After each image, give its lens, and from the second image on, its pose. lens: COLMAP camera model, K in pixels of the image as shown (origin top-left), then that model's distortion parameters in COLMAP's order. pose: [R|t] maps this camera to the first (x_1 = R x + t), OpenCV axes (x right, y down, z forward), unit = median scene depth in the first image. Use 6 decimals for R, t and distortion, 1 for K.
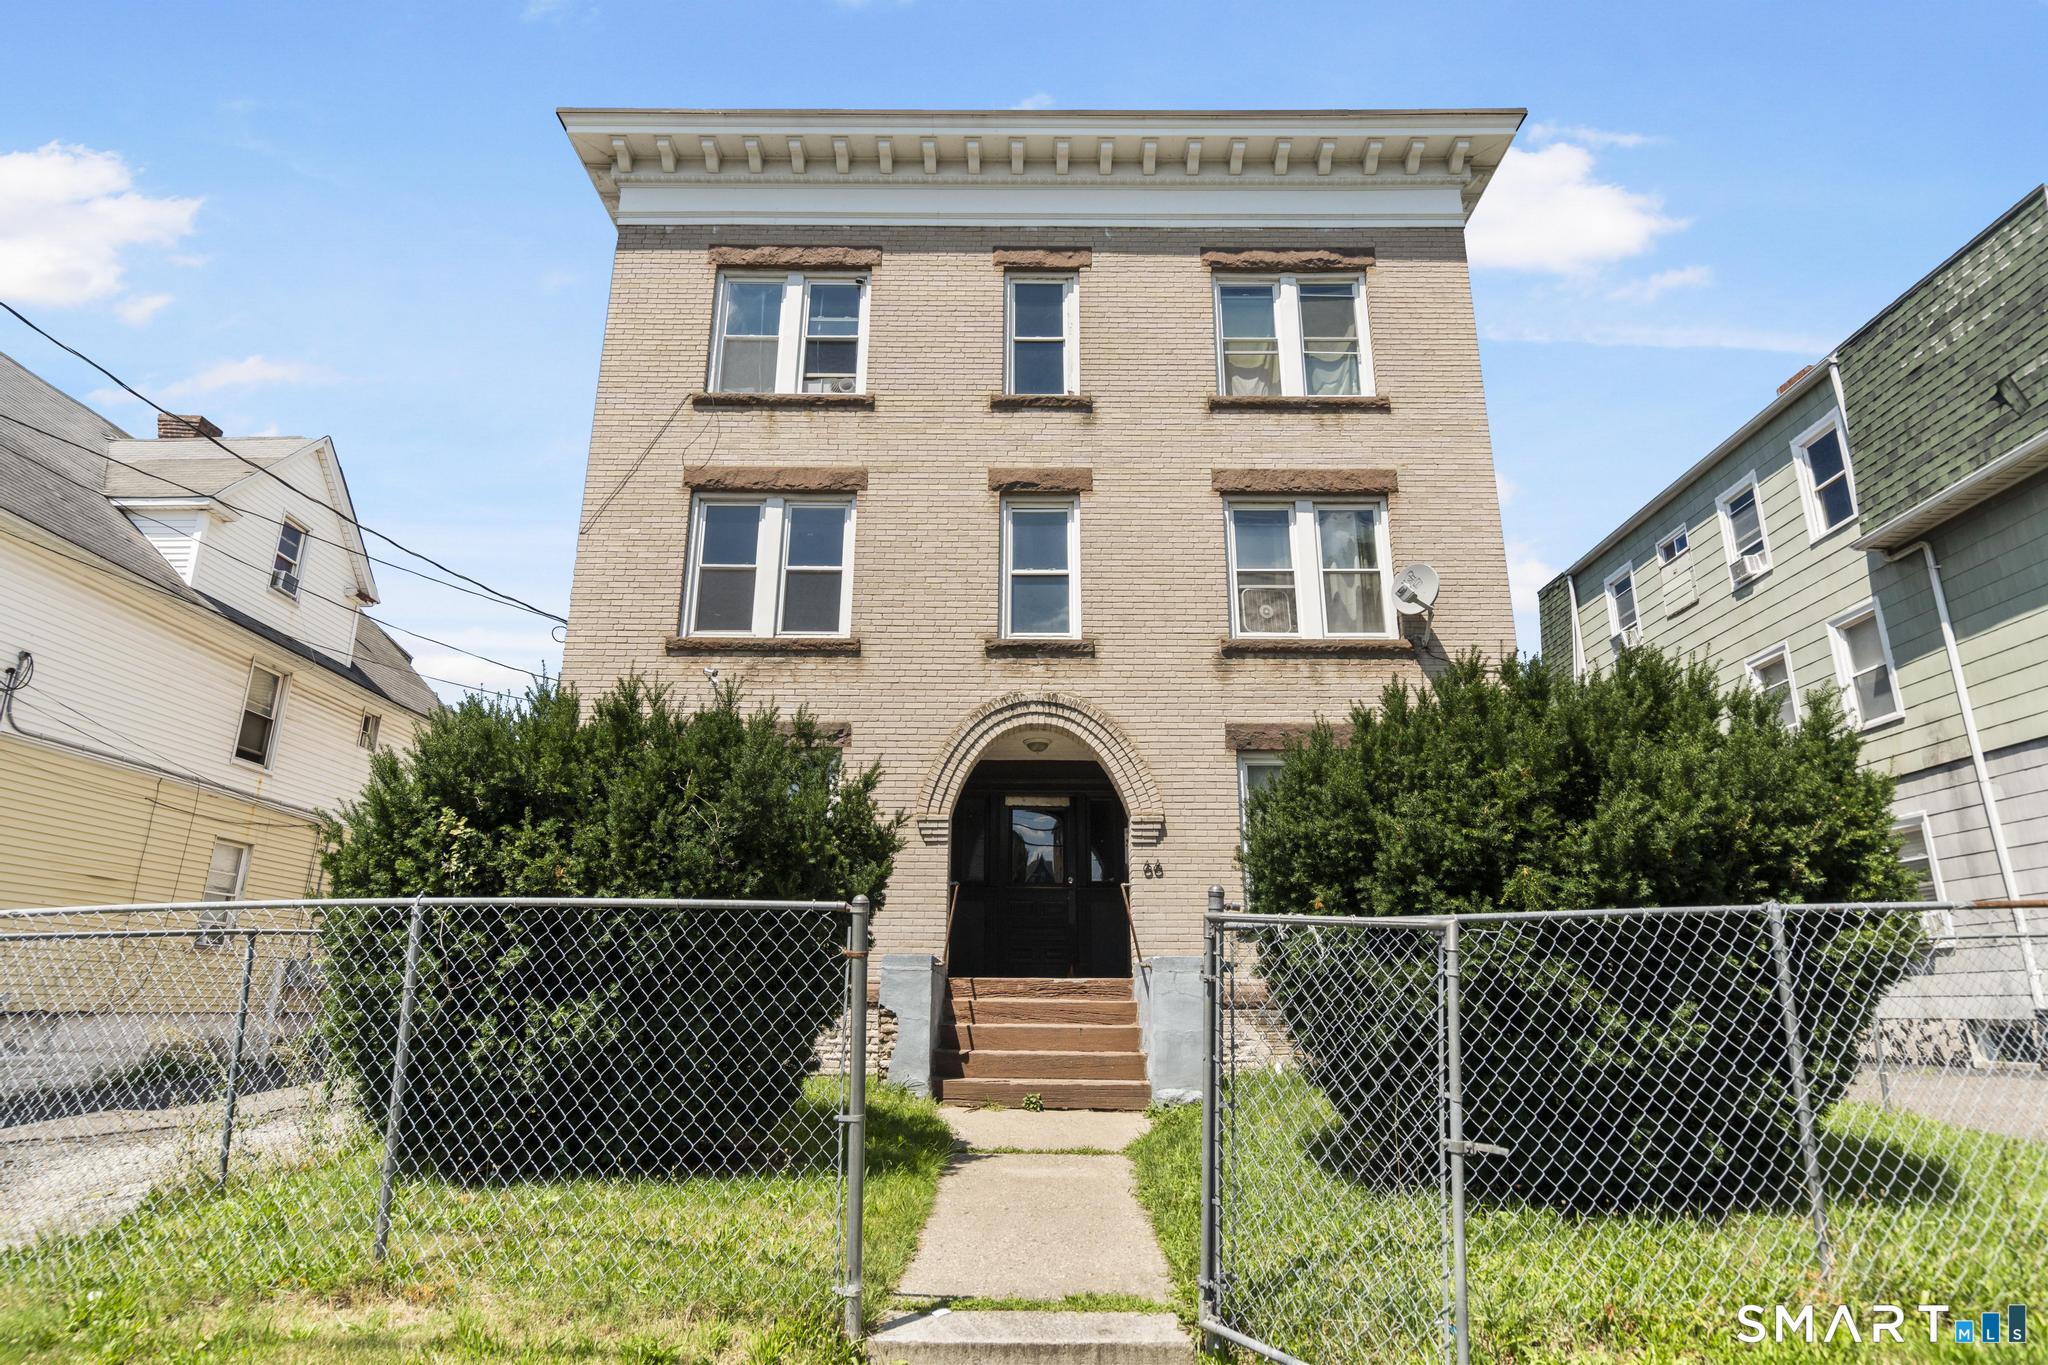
lens RADIAL K [[1107.5, 0, 1024.0], [0, 1107.5, 682.5], [0, 0, 1]] dist [0.003931, 0.001515]
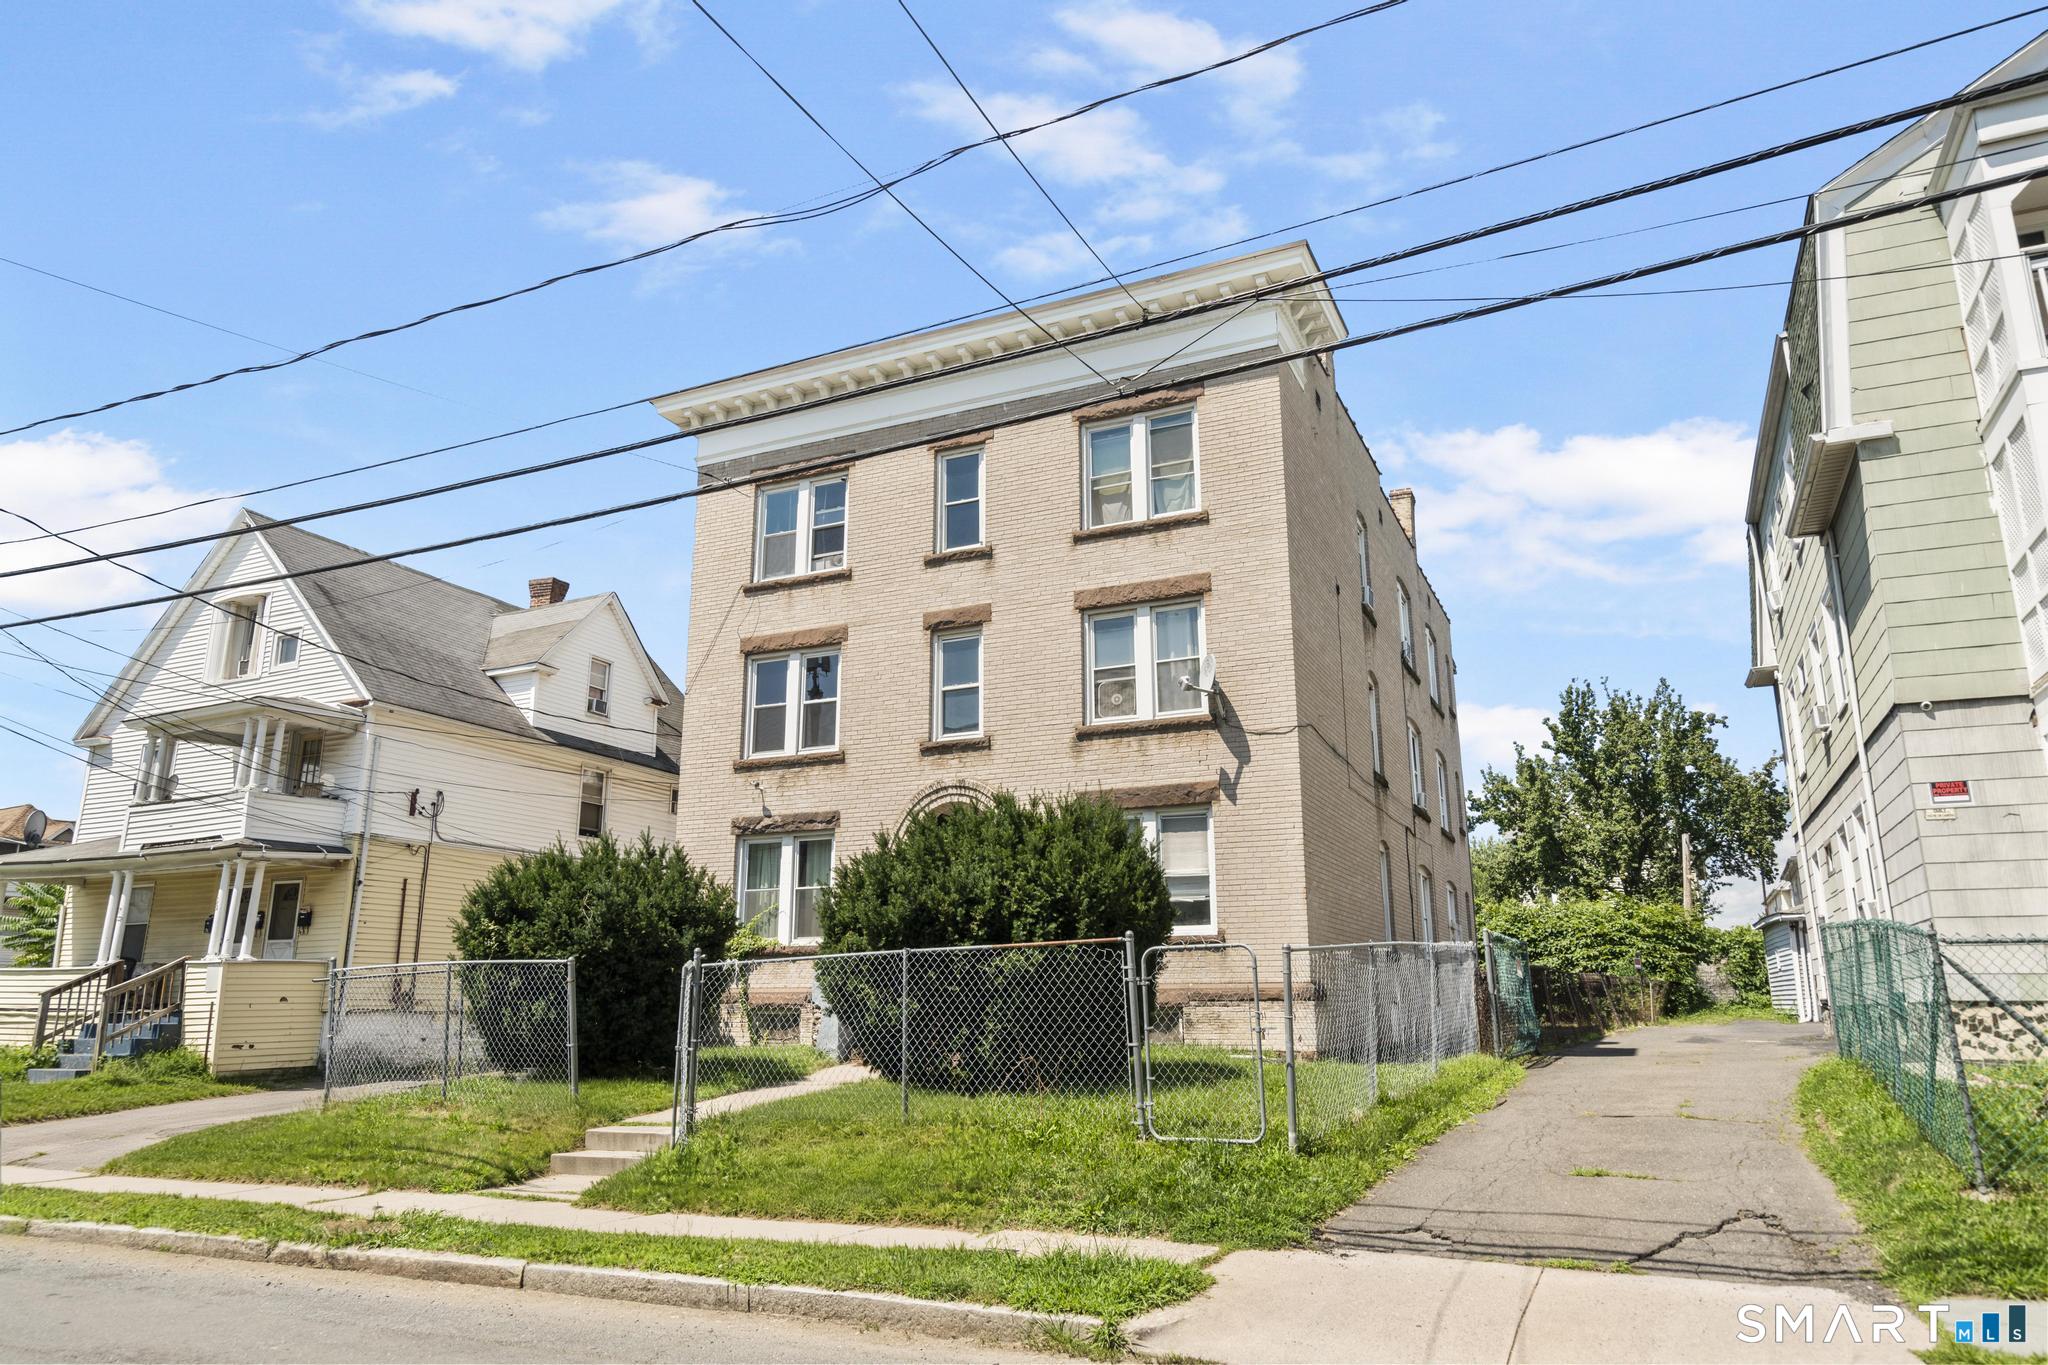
lens RADIAL K [[1342.6, 0, 1024.0], [0, 1342.6, 682.5], [0, 0, 1]] dist [0.001784, -0.000129]
pose [[0.906294, -0.107748, -0.408683, 0.750269], [0.127209, 0.991661, 0.020650, -0.127300], [0.403050, -0.070703, 0.912443, -0.468609]]
